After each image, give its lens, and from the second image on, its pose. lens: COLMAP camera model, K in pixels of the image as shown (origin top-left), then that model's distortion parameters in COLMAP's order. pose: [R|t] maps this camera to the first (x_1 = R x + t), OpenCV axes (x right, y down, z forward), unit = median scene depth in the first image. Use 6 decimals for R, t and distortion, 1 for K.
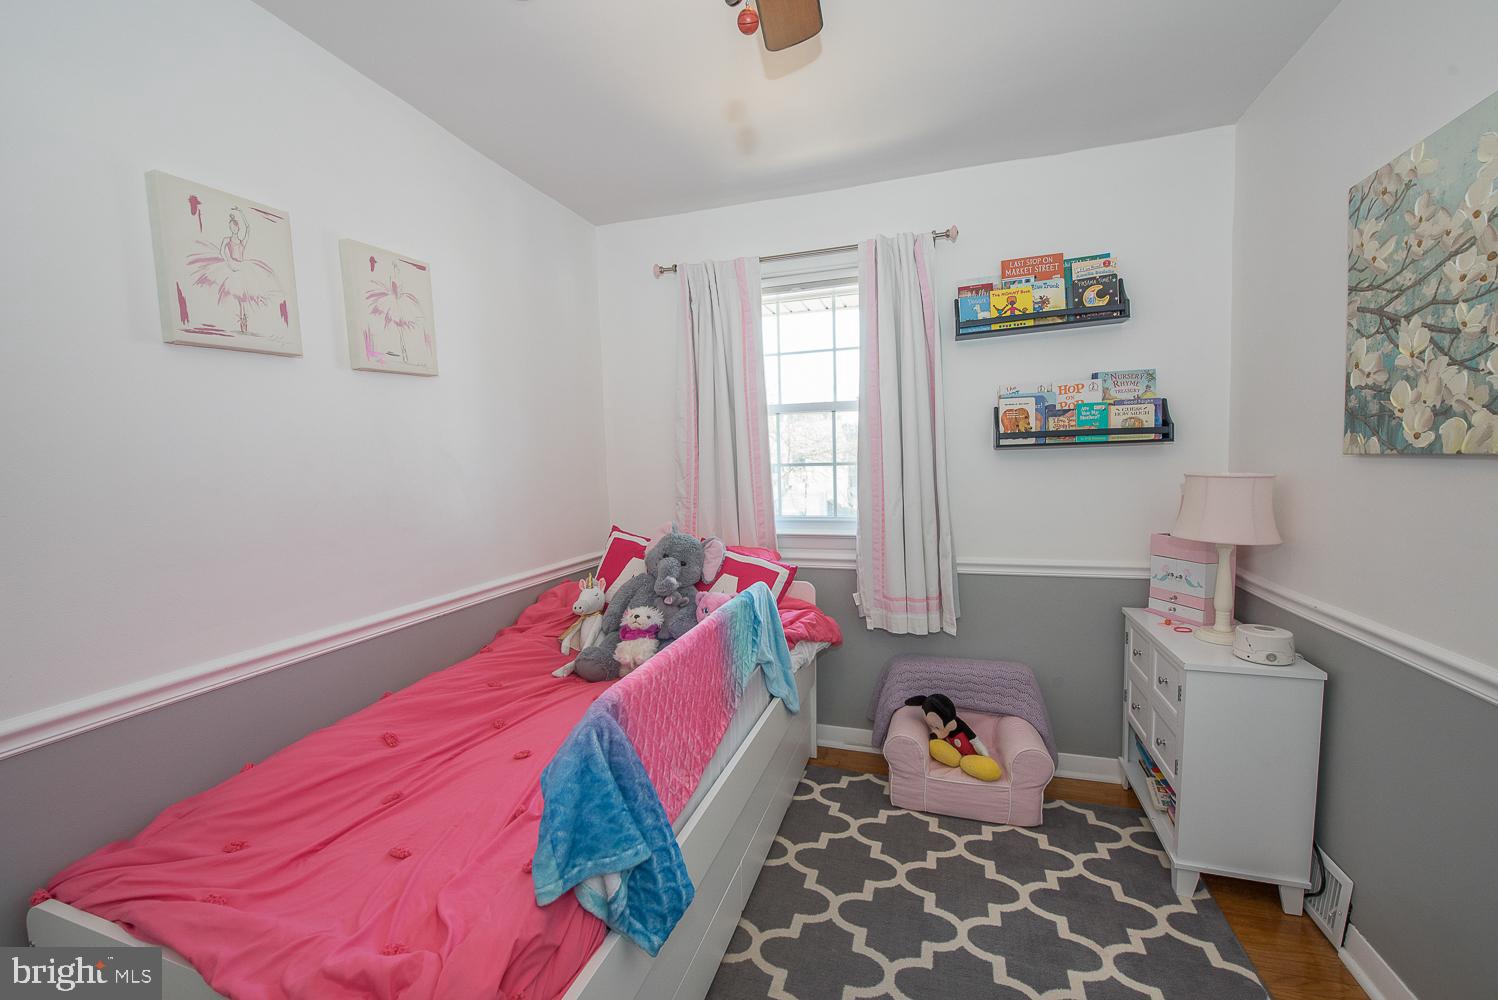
lens RADIAL K [[597.6, 0, 746.5], [0, 597.6, 499.0], [0, 0, 1]] dist [-0.010557, -0.004438]
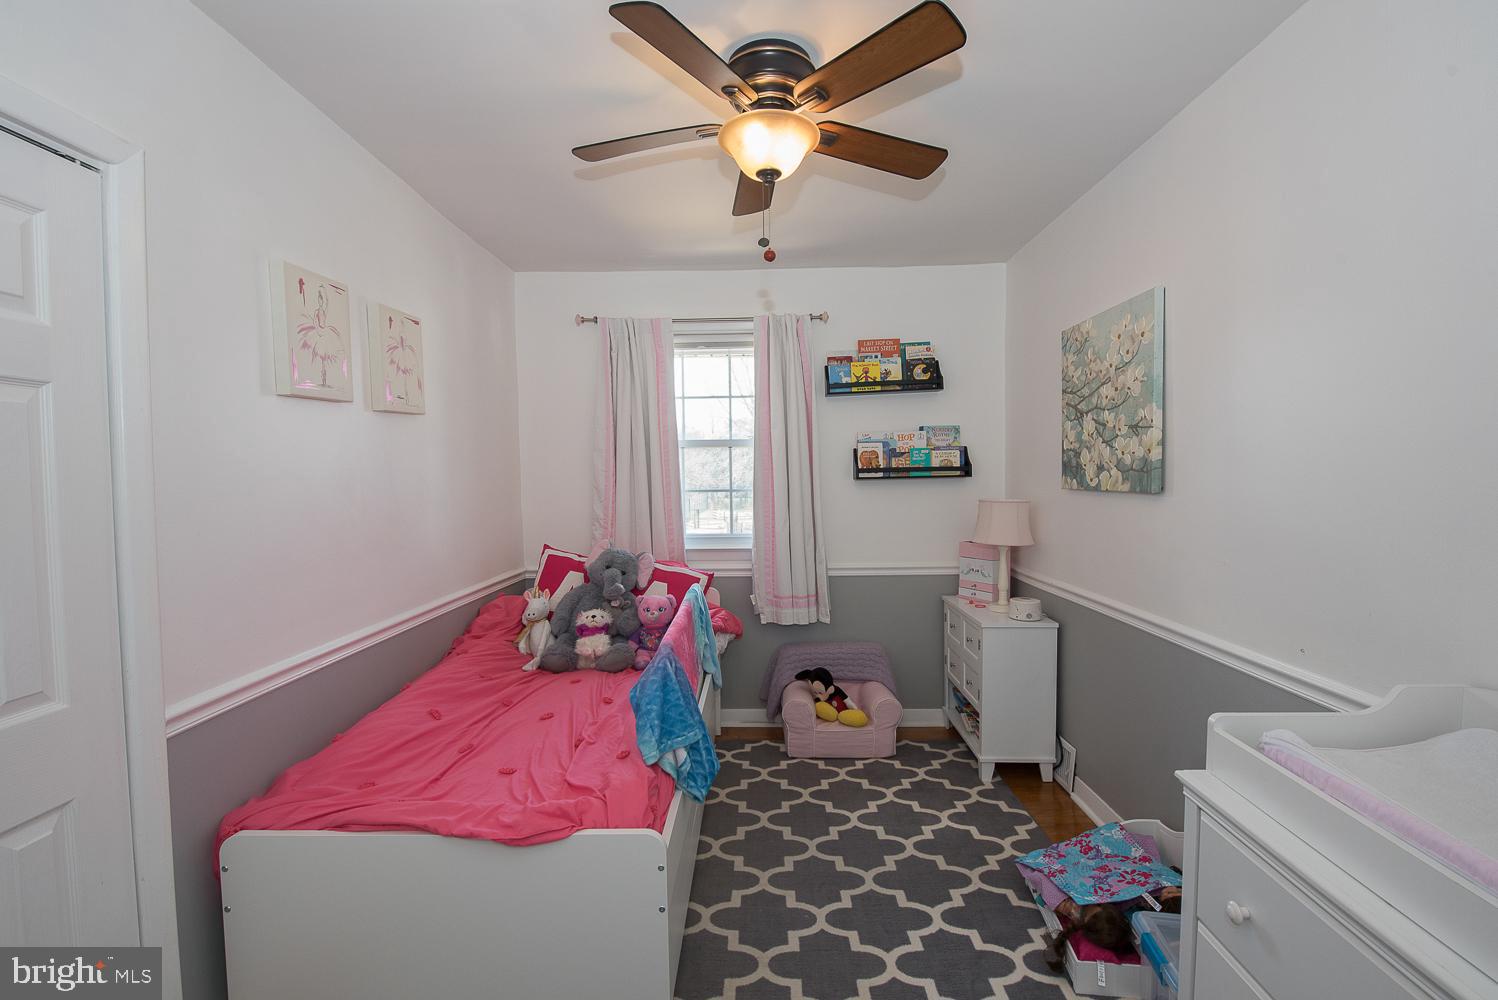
lens RADIAL K [[654.8, 0, 749.0], [0, 654.8, 500.0], [0, 0, 1]] dist [0.001536, 0.000040]
pose [[0.956431, 0.001063, 0.291957, -0.257895], [0.008982, 0.999413, -0.033064, 0.006508], [-0.291821, 0.034246, 0.955860, -0.354376]]
